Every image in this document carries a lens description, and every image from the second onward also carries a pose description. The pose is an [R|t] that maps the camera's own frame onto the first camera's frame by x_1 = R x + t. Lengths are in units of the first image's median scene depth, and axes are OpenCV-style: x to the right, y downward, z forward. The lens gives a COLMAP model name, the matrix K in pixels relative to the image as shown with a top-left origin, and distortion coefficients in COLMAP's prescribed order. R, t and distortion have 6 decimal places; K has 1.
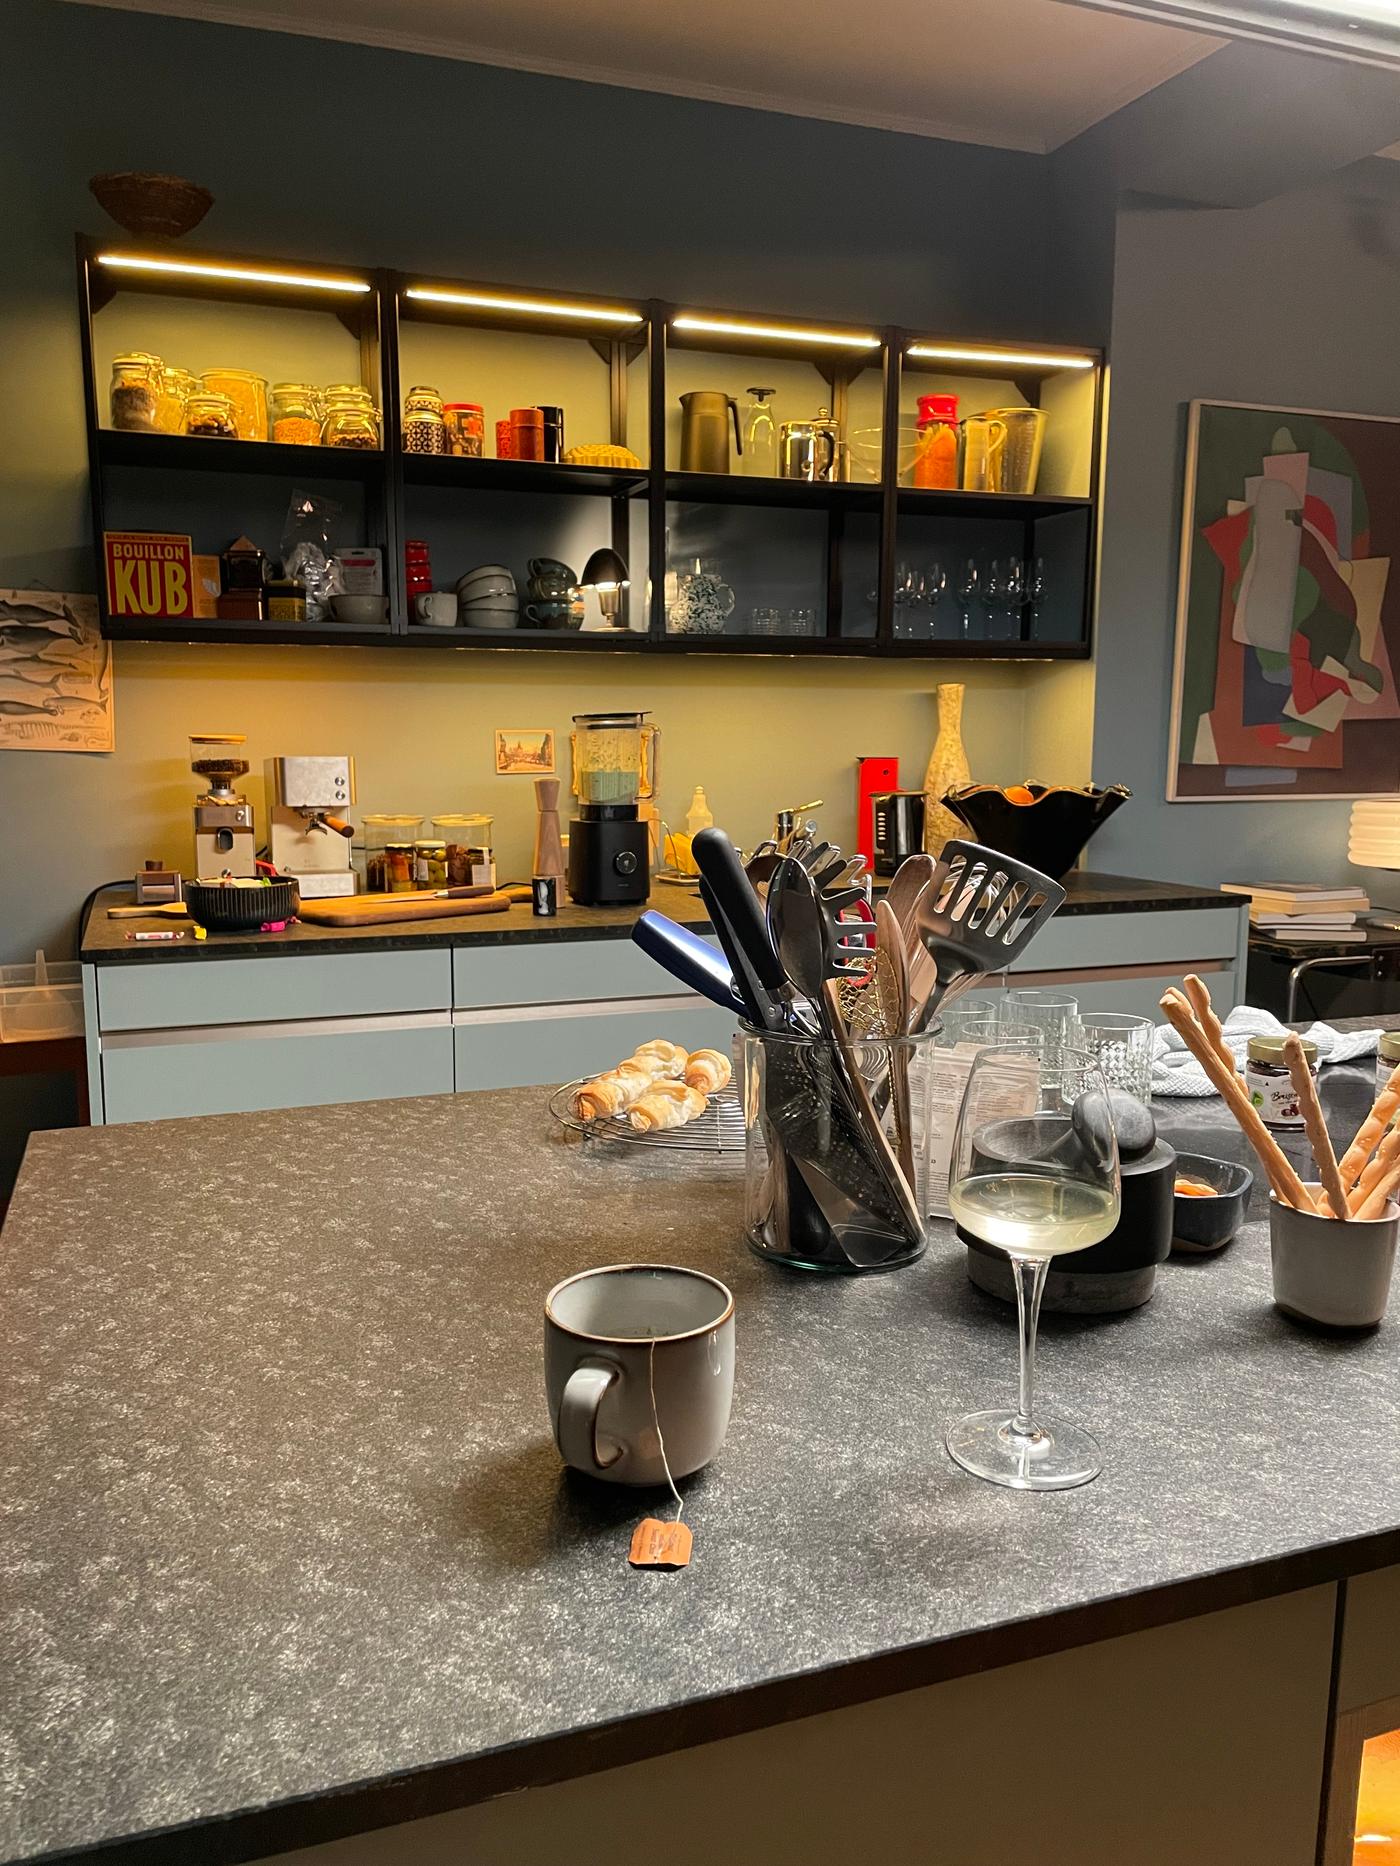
lens RADIAL K [[1412.7, 0, 668.7], [0, 1412.7, 935.8], [0, 0, 1]] dist [0.059959, -0.060496]
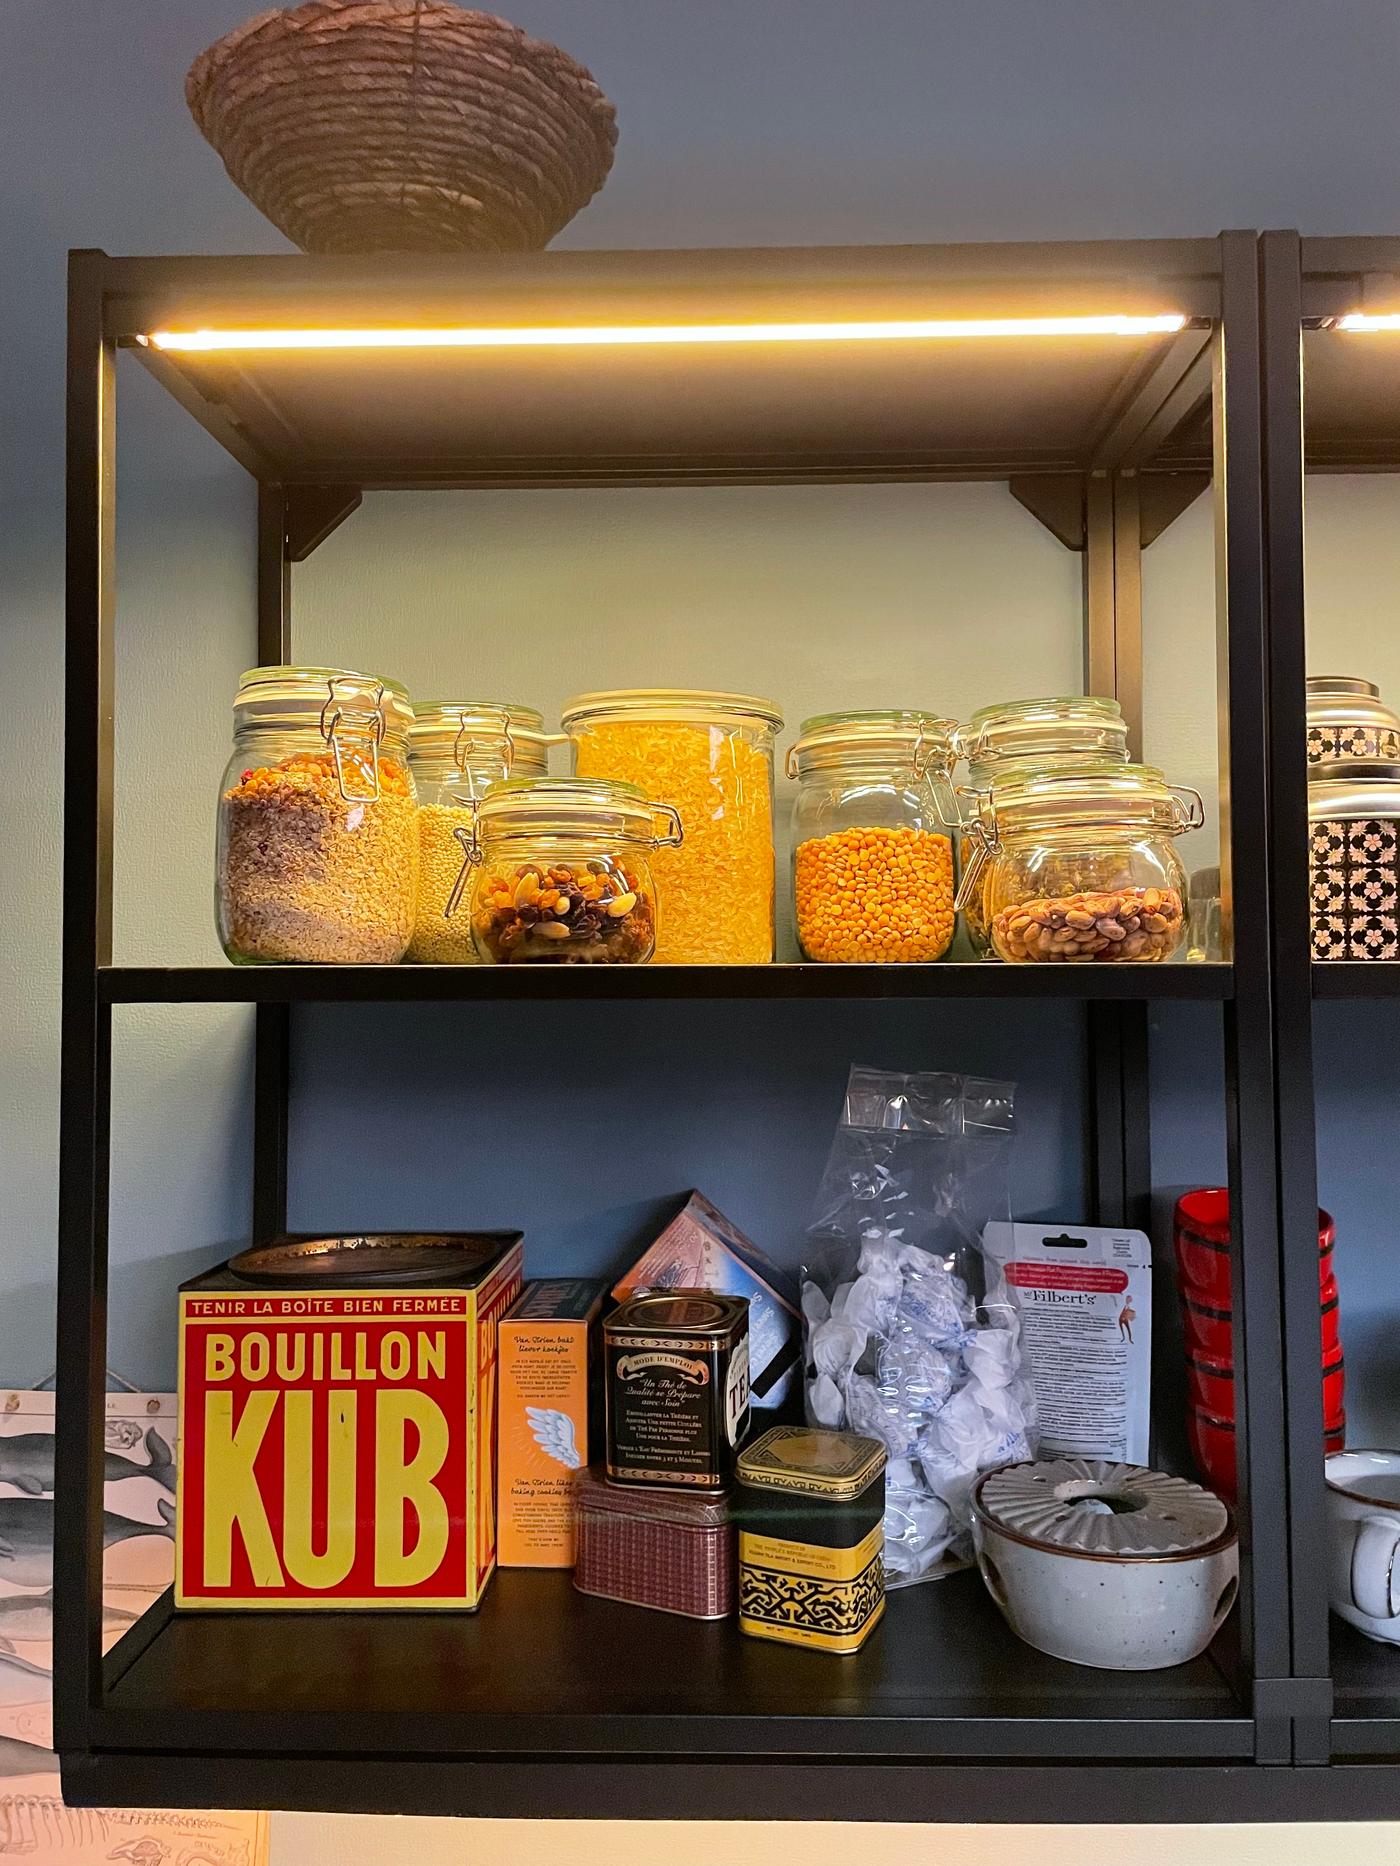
lens RADIAL K [[1412.7, 0, 695.9], [0, 1412.7, 931.8], [0, 0, 1]] dist [0.059959, -0.060496]
pose [[0.930149, -0.018587, -0.366711, -0.183832], [-0.047087, 0.984434, -0.169332, -0.283308], [0.364150, 0.174771, 0.914795, 0.707431]]
